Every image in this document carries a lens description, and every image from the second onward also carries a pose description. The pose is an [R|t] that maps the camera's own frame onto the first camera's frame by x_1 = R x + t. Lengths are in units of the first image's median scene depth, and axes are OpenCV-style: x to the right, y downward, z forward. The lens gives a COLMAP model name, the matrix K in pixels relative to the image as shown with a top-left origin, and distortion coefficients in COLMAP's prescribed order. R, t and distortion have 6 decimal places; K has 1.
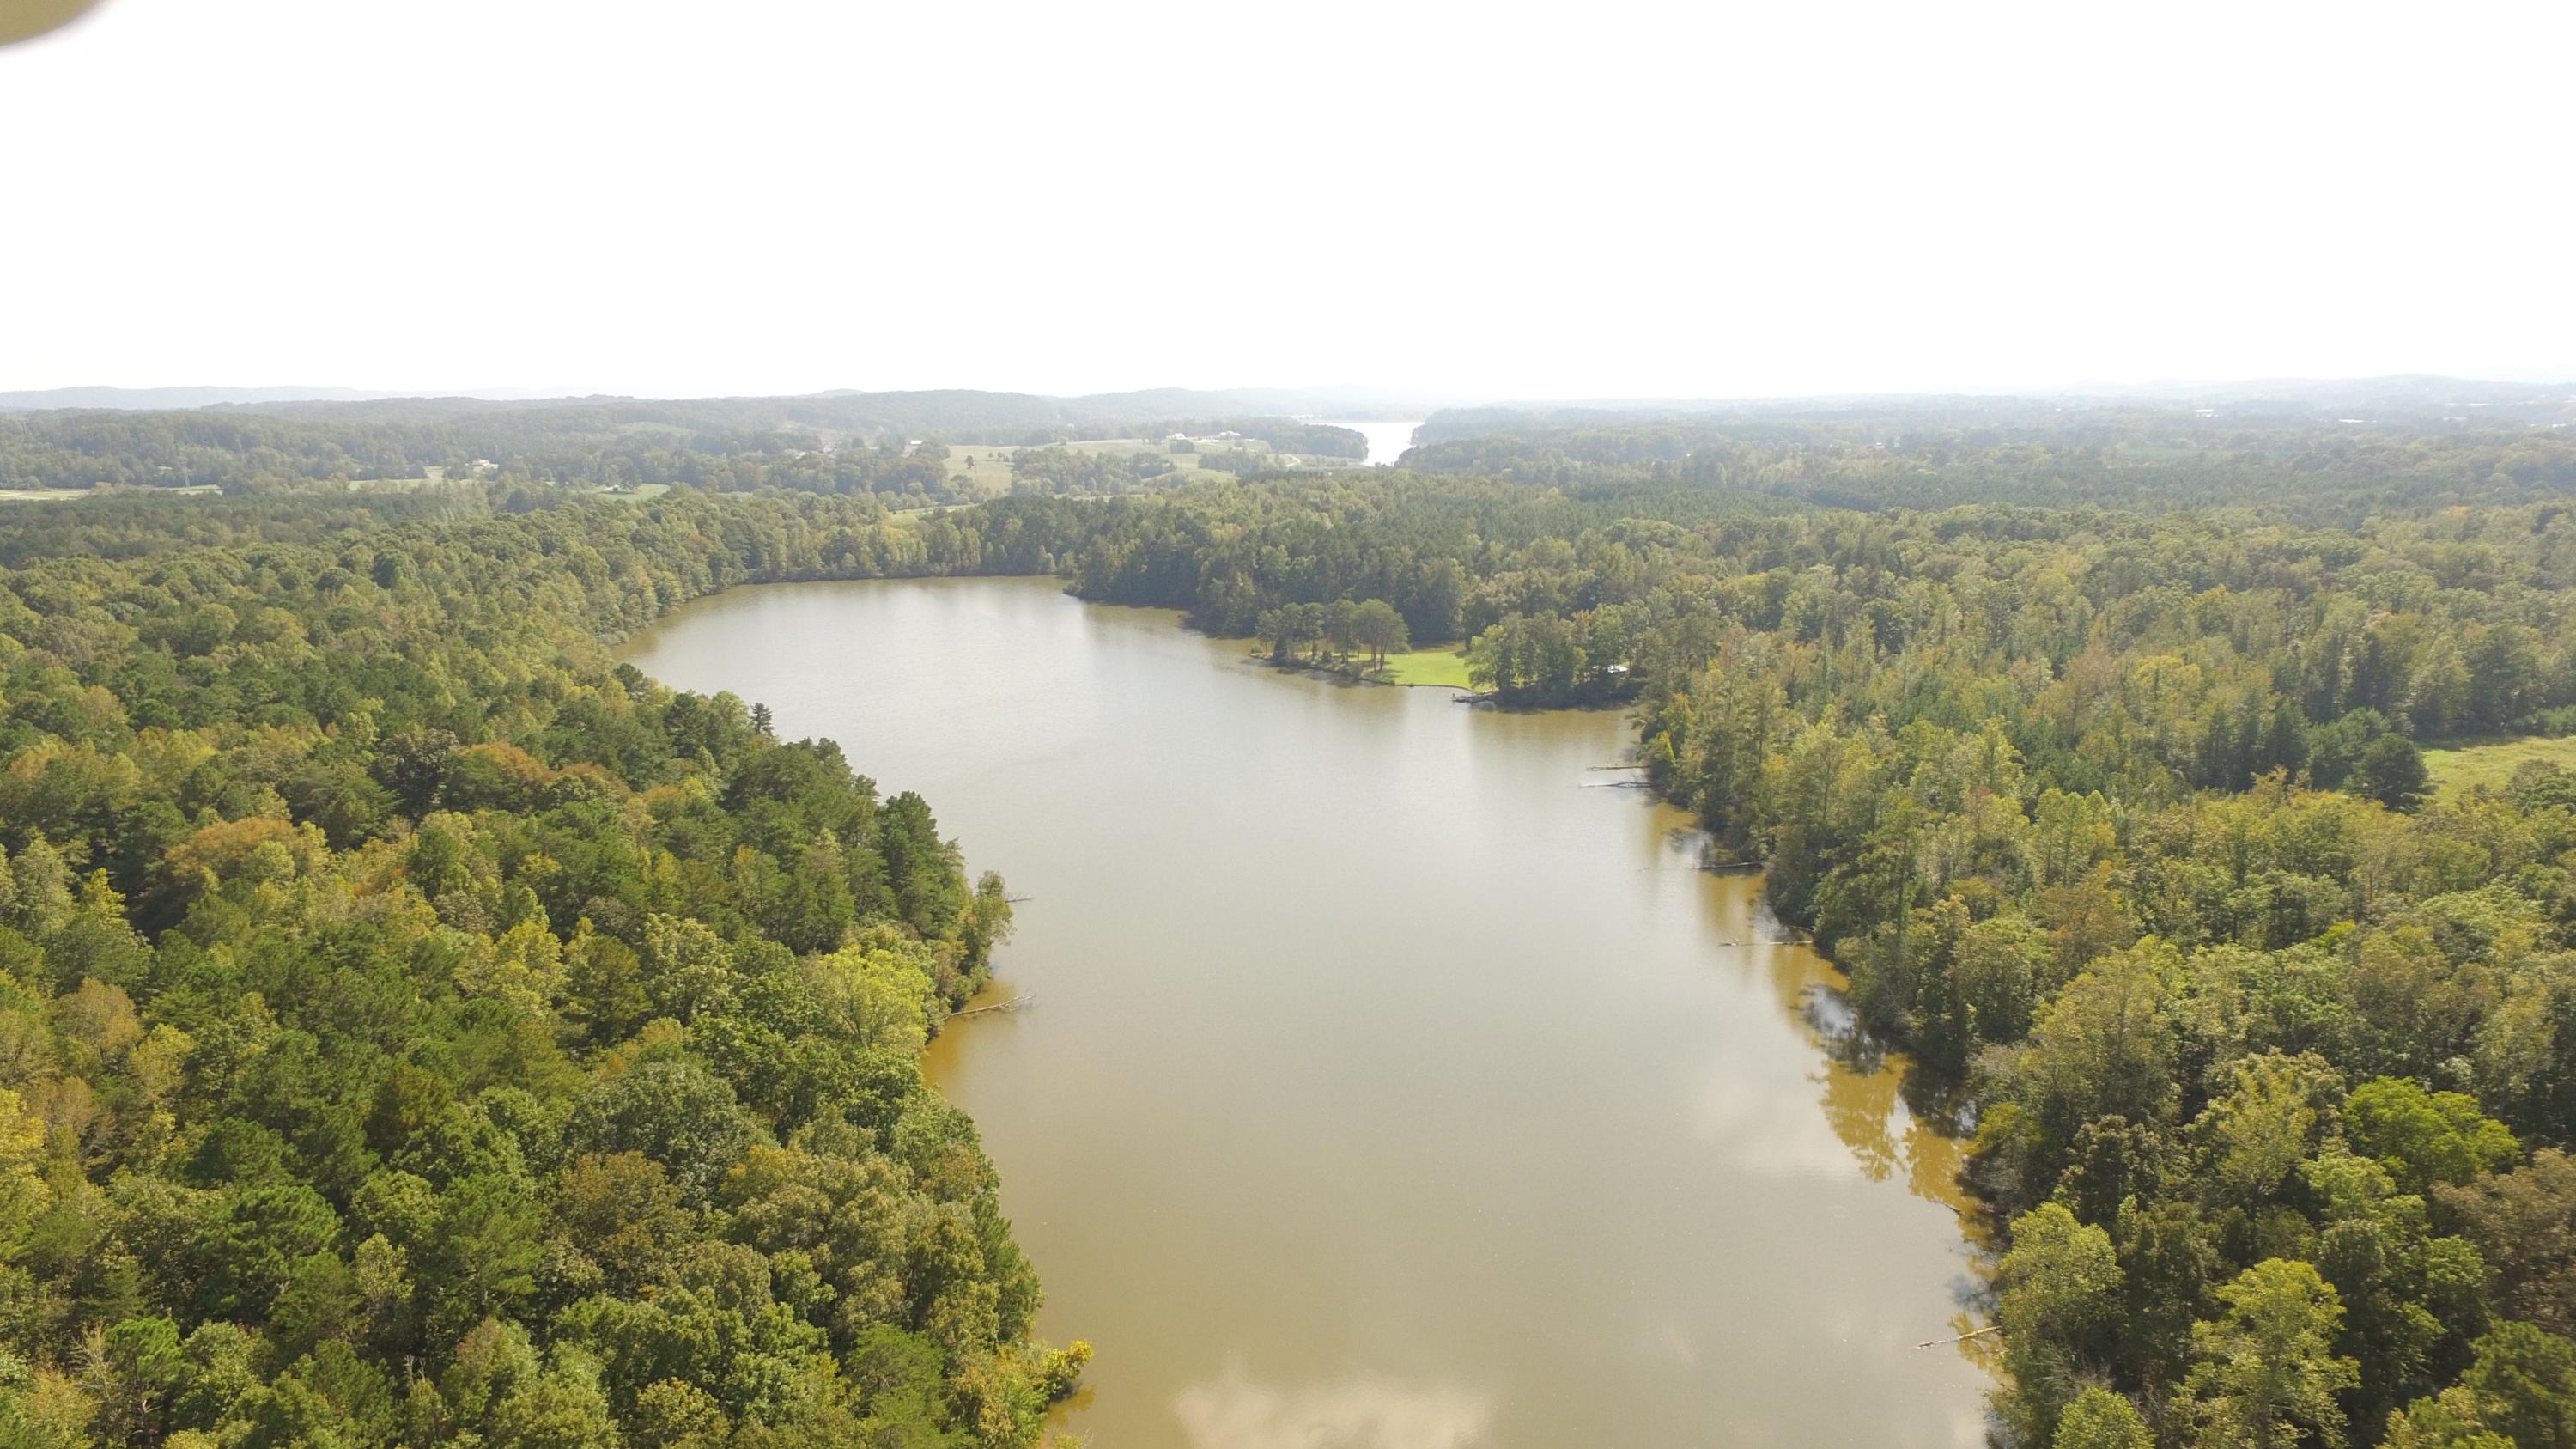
lens RADIAL K [[1504.2, 0, 1288.3], [0, 1504.2, 731.4], [0, 0, 1]] dist [-0.004531, 0.009575]
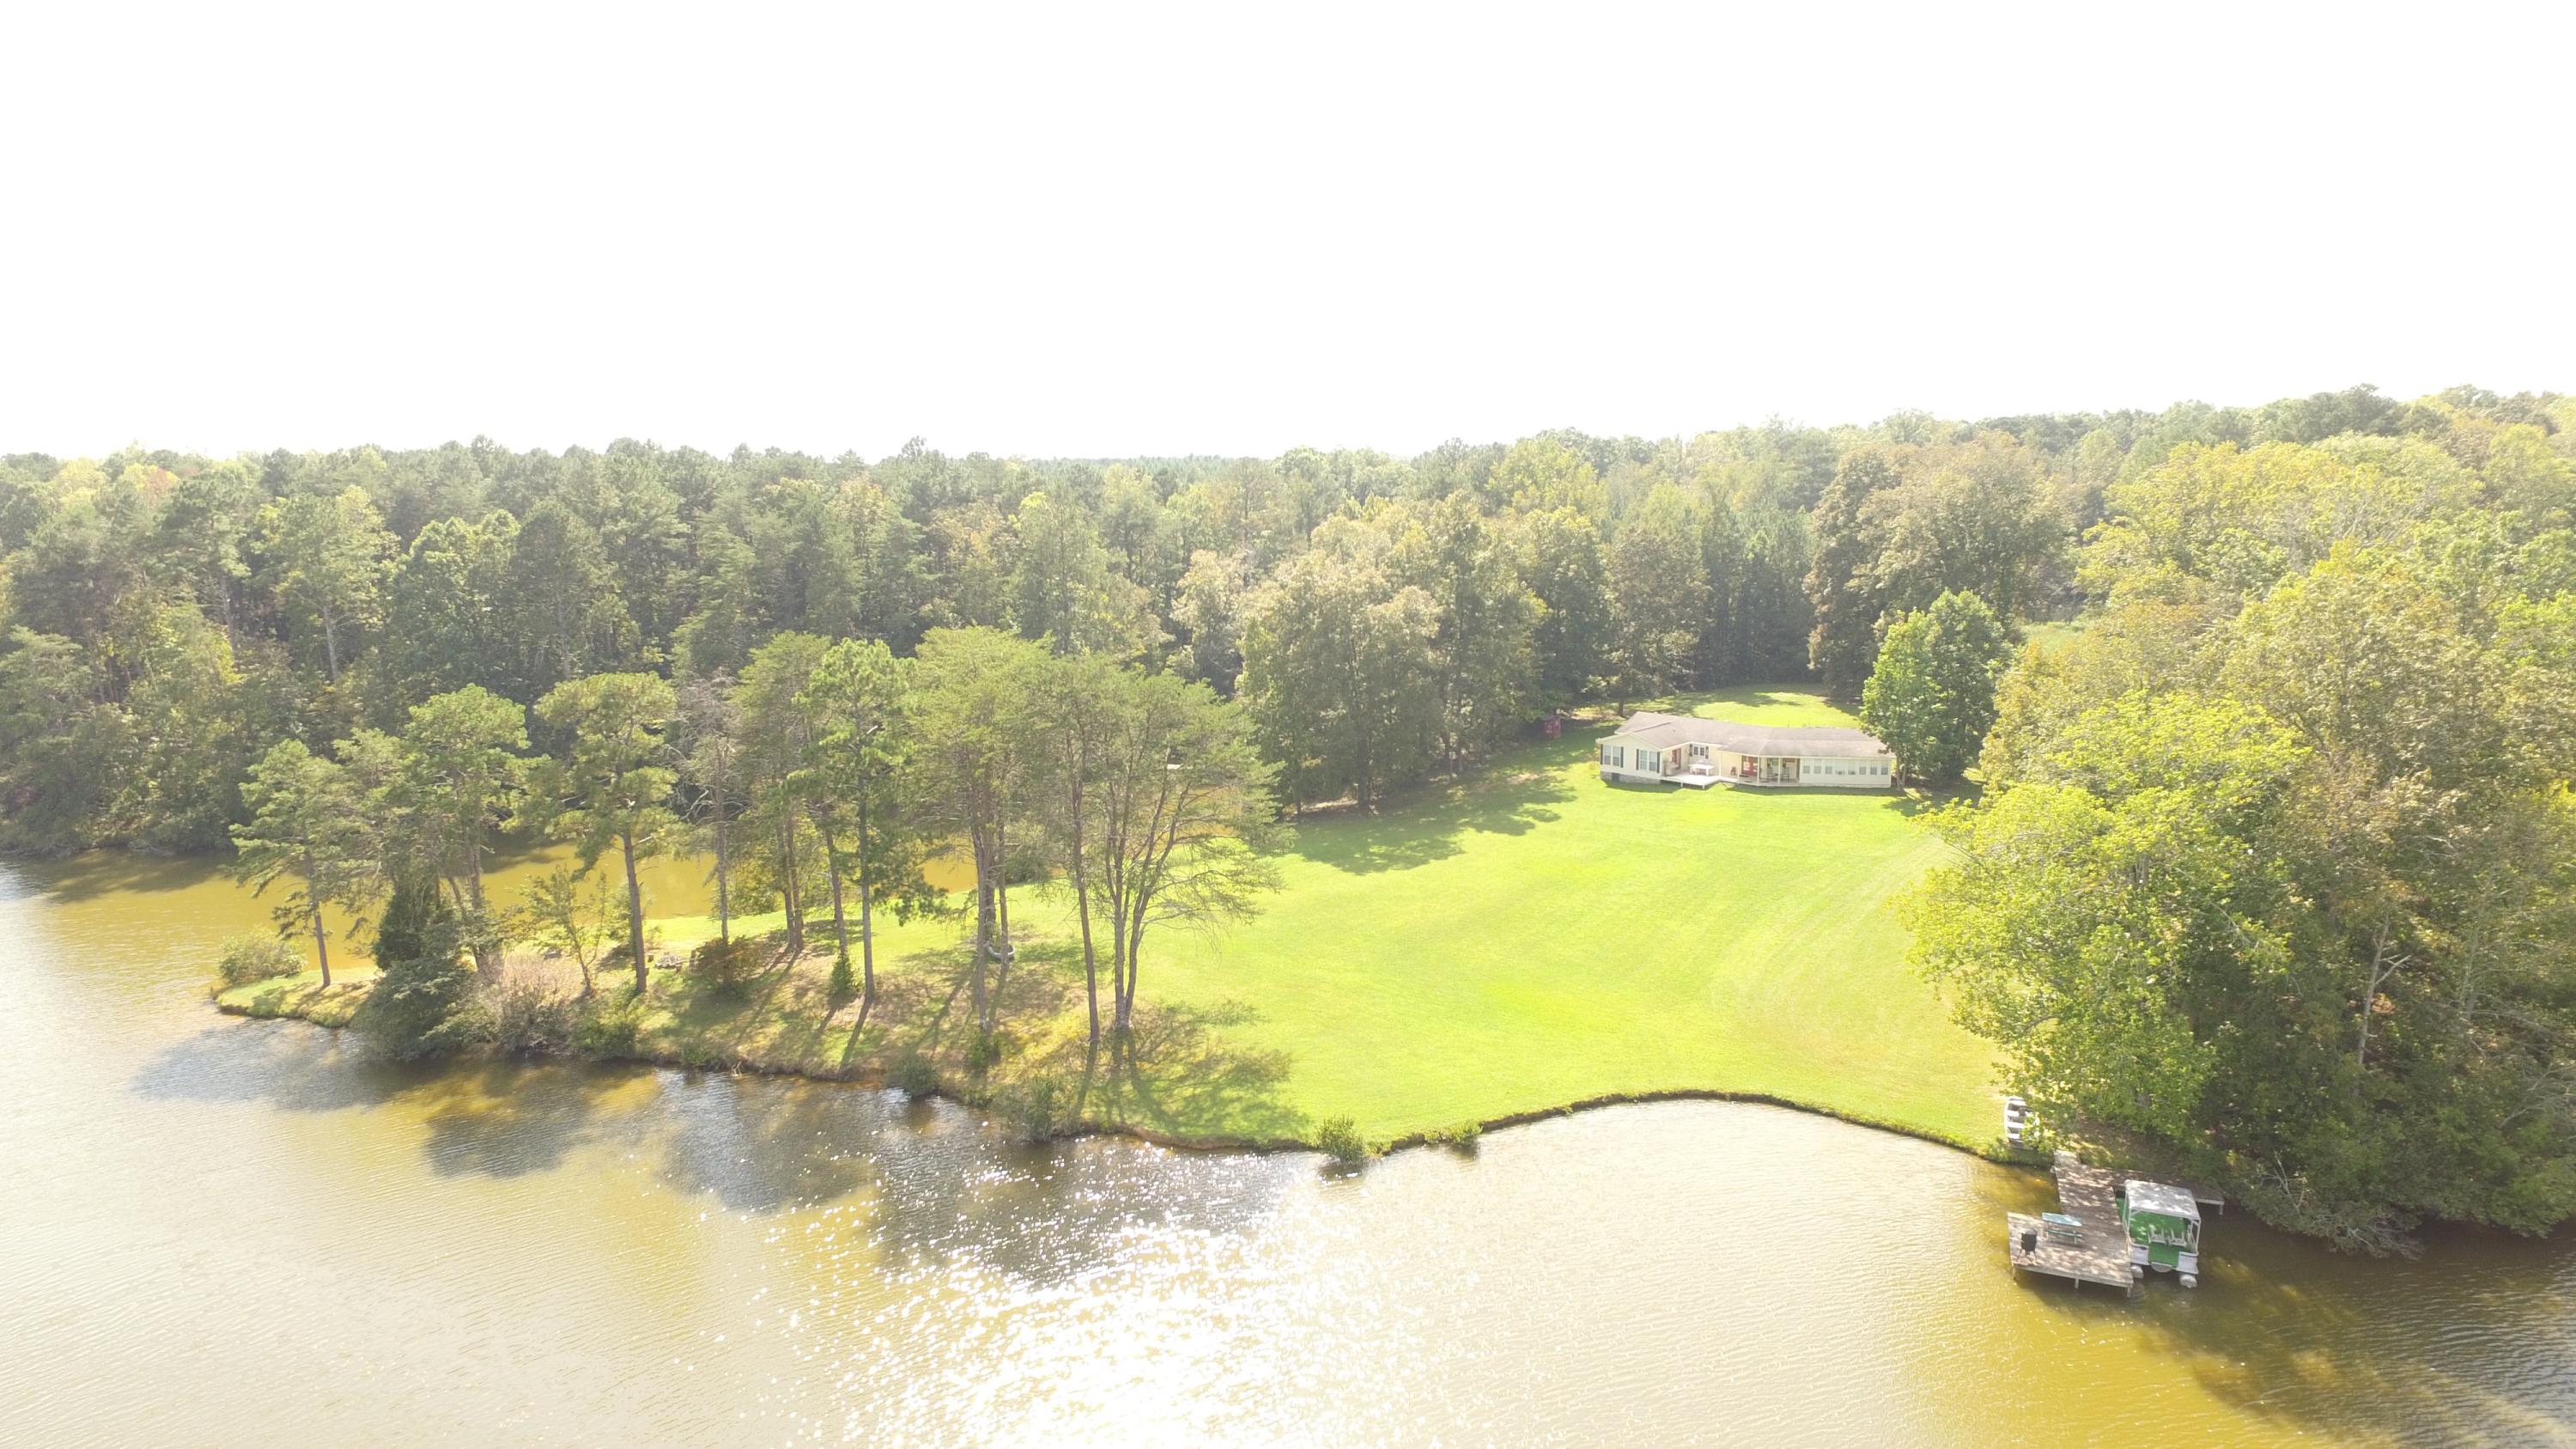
lens RADIAL K [[1504.2, 0, 1277.8], [0, 1504.2, 707.9], [0, 0, 1]] dist [-0.004531, 0.009575]
pose [[0.847092, -0.086478, 0.524363, -0.016831], [0.124258, 0.991552, -0.037209, -0.111256], [-0.516715, 0.096676, 0.850682, 1.372292]]
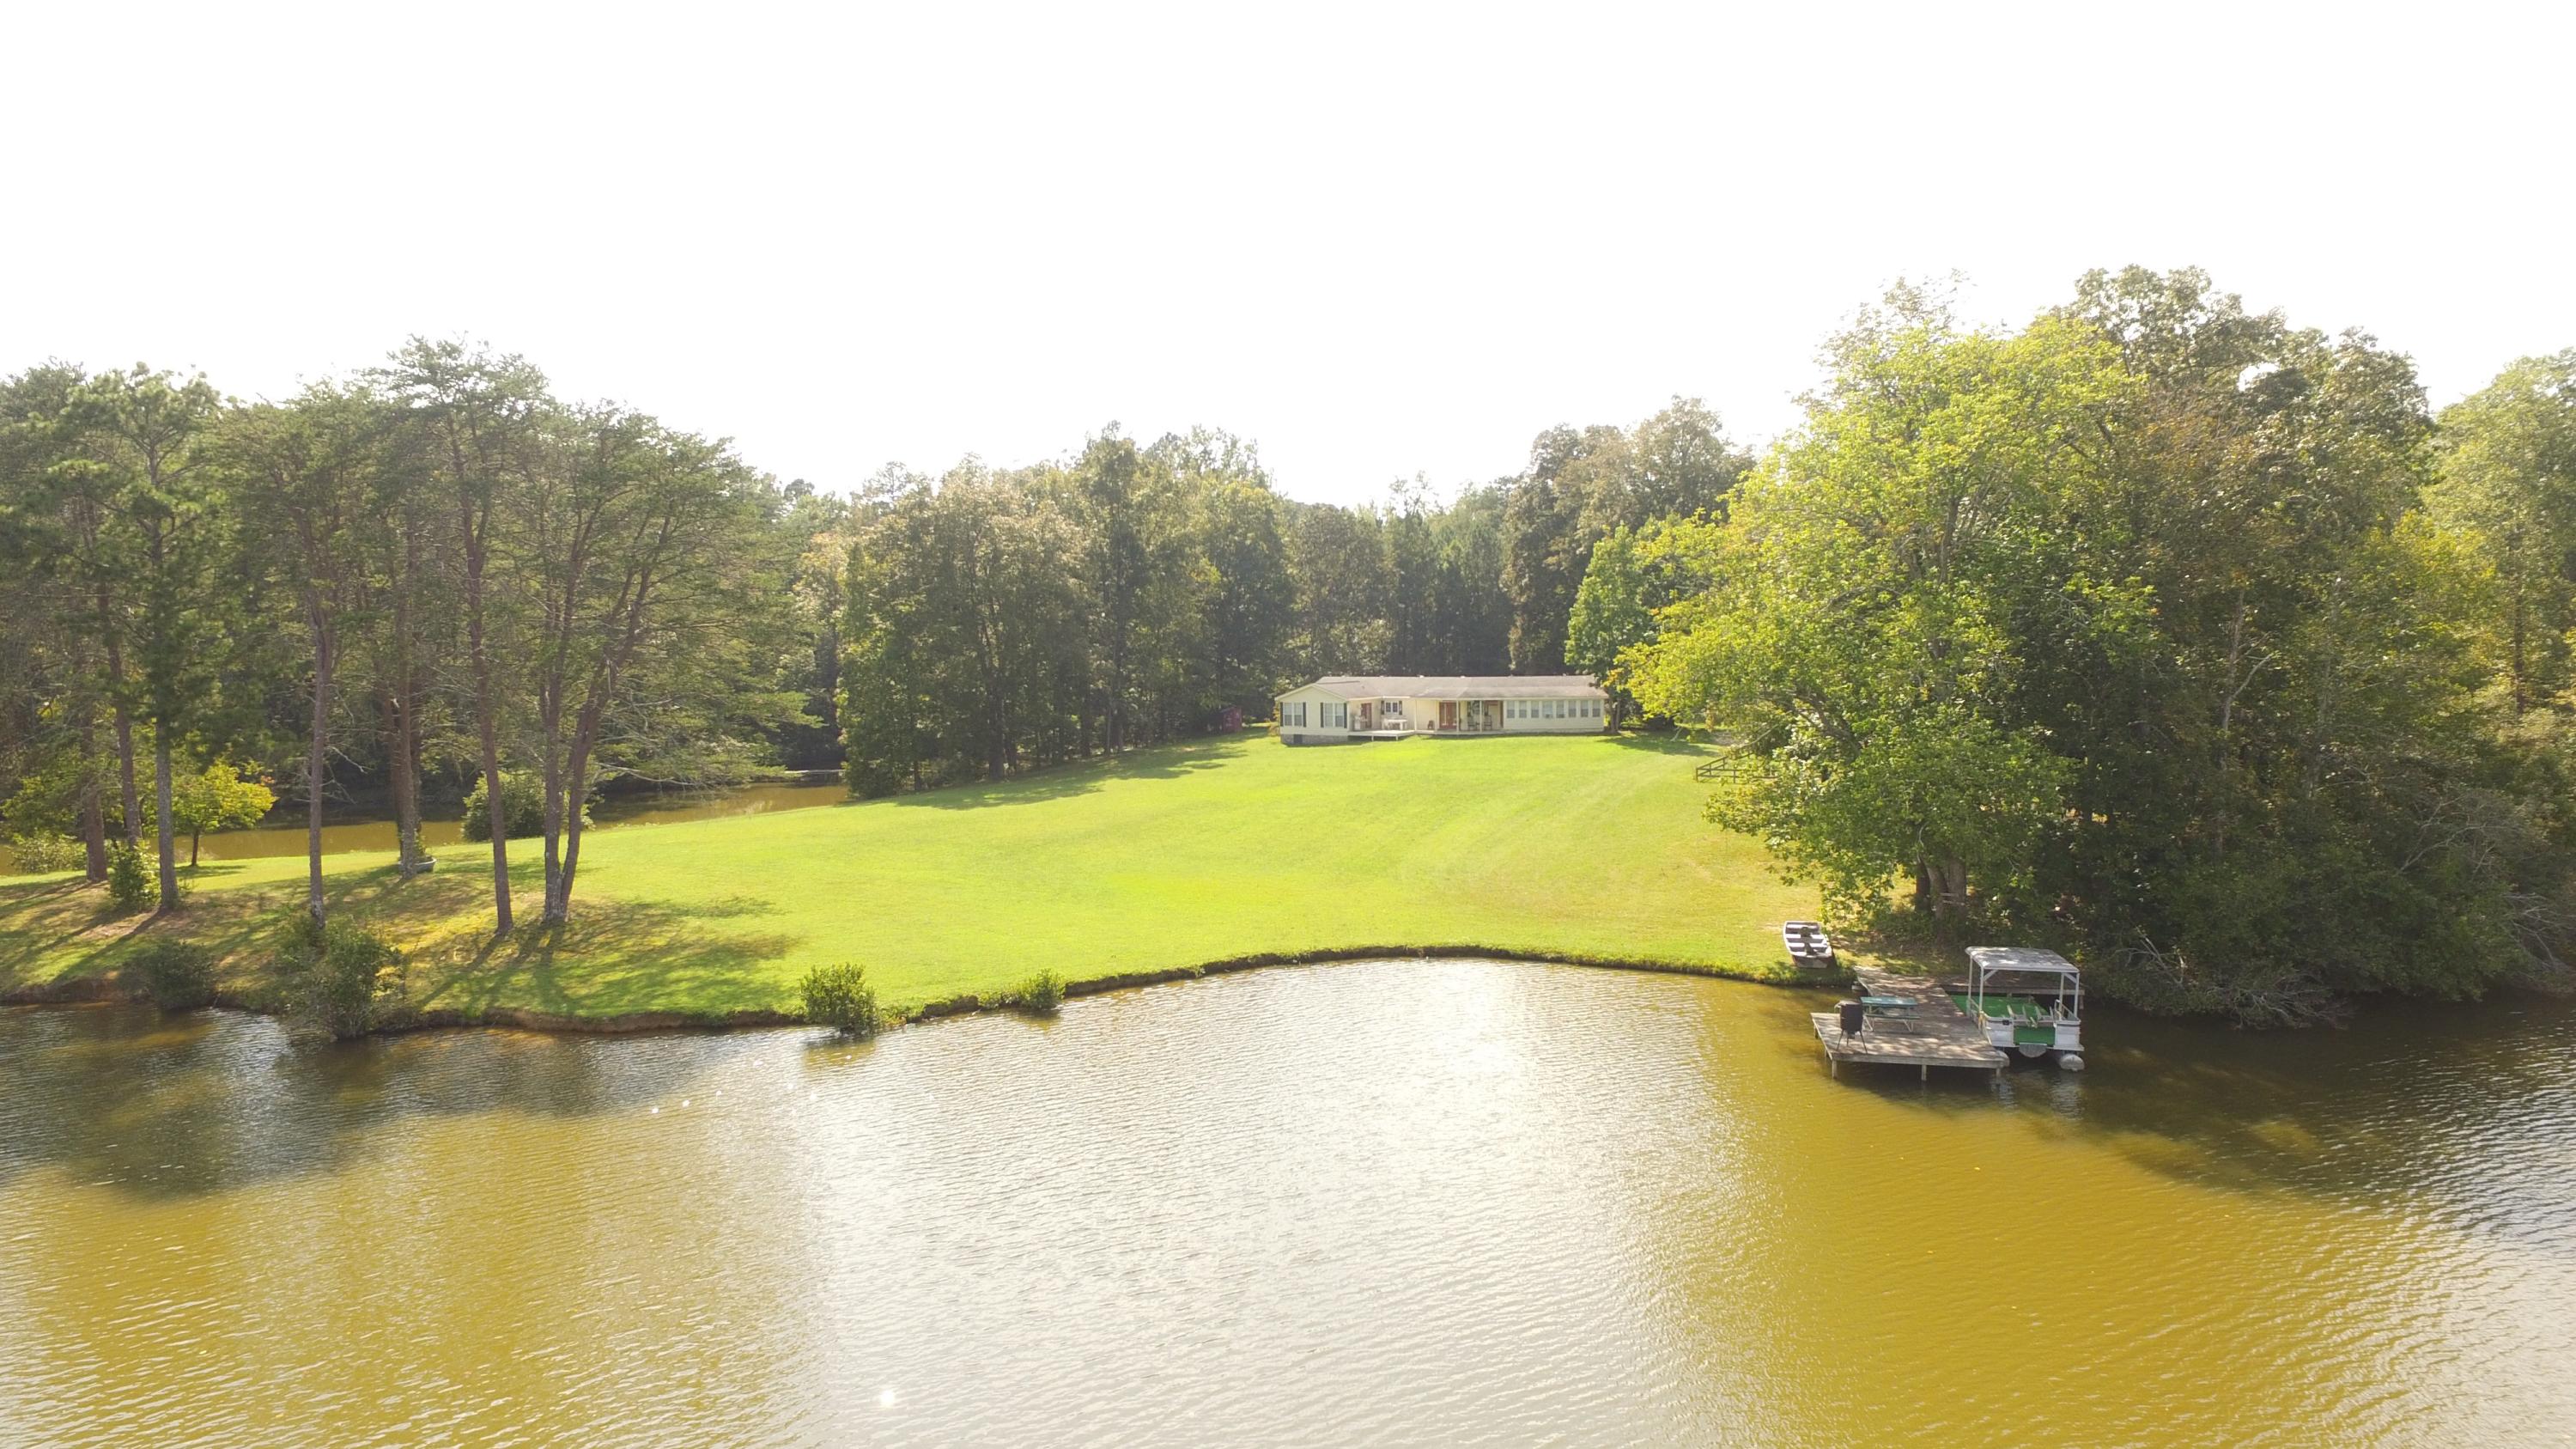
lens RADIAL K [[1504.2, 0, 1283.7], [0, 1504.2, 712.2], [0, 0, 1]] dist [-0.004531, 0.009575]
pose [[0.732288, -0.027139, 0.680455, 0.039303], [0.154504, 0.979770, -0.127196, -0.054482], [-0.663237, 0.198277, 0.721667, 1.428812]]
